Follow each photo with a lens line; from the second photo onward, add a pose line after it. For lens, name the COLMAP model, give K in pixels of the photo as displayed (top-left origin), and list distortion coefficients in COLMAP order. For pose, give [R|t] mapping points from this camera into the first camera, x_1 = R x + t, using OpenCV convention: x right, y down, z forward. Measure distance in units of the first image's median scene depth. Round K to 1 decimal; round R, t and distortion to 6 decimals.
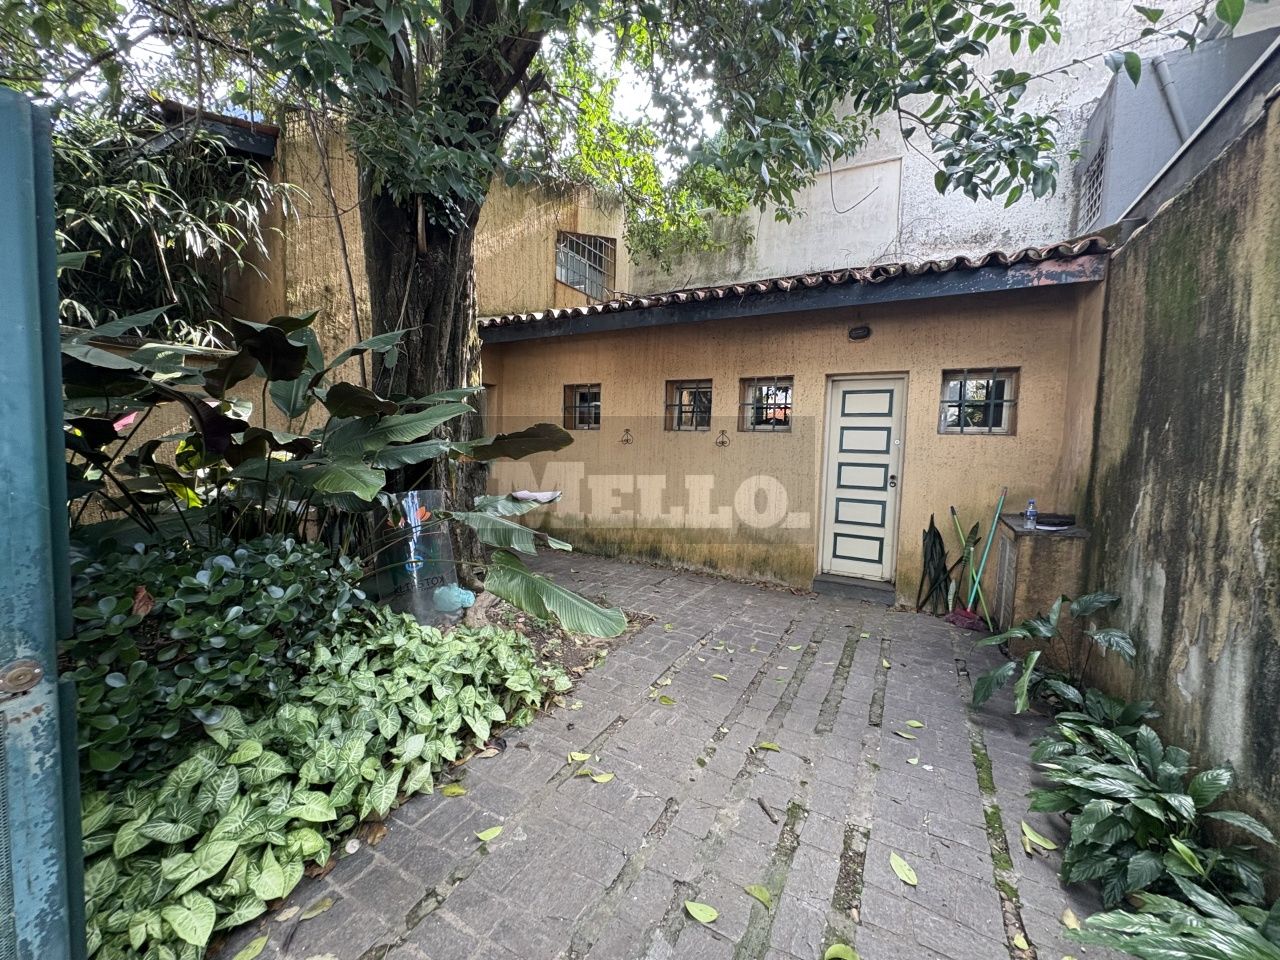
lens RADIAL K [[512.6, 0, 637.4], [0, 512.6, 482.6], [0, 0, 1]] dist [-0.001828, -0.000001]
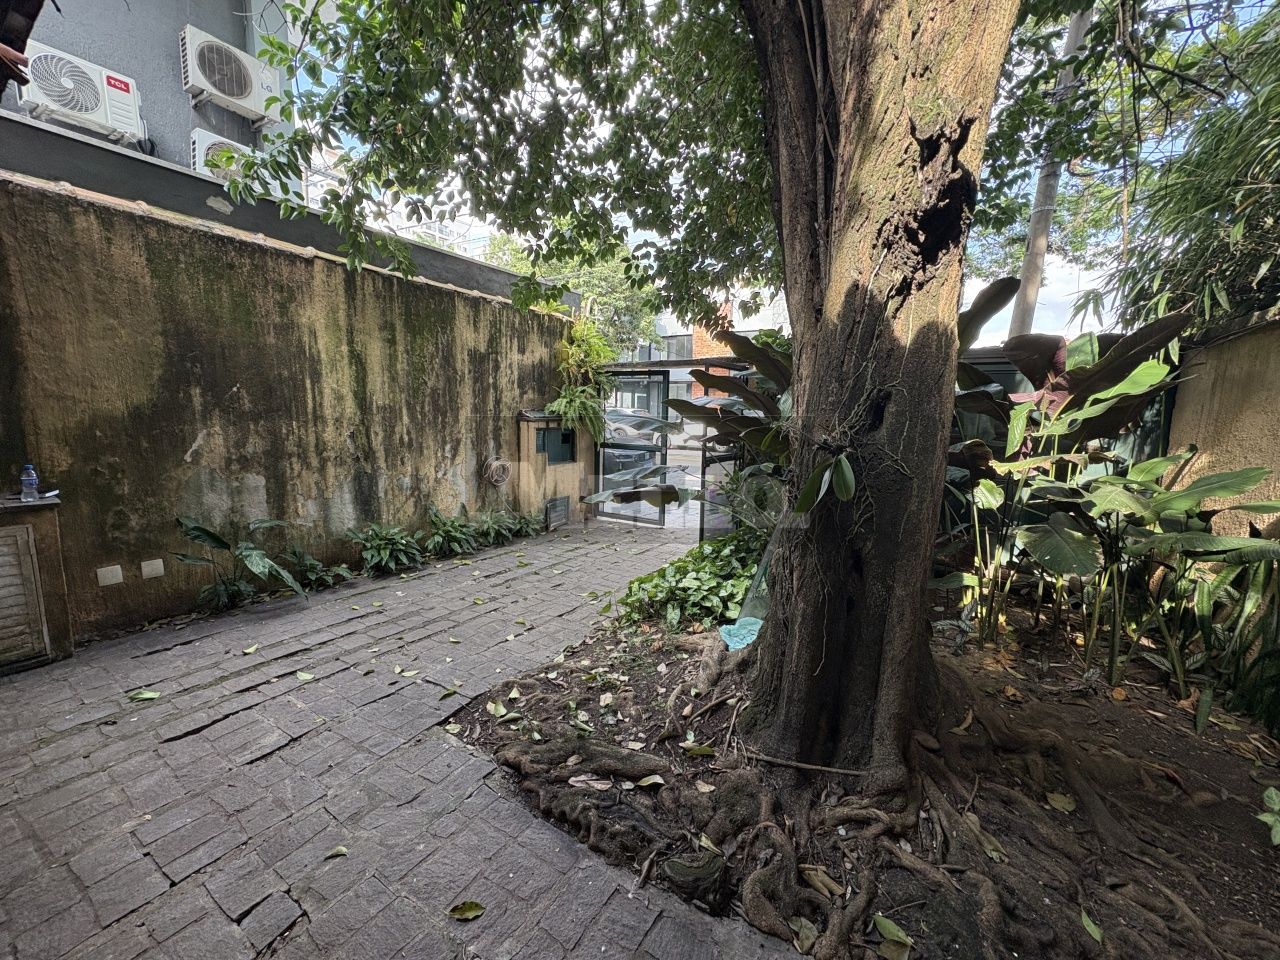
lens RADIAL K [[512.6, 0, 640.3], [0, 512.6, 481.3], [0, 0, 1]] dist [-0.001828, -0.000001]
pose [[-0.998286, -0.041363, 0.041408, -0.342152], [-0.033112, 0.982525, 0.183164, -0.179268], [-0.048261, 0.181479, -0.982210, 2.859231]]
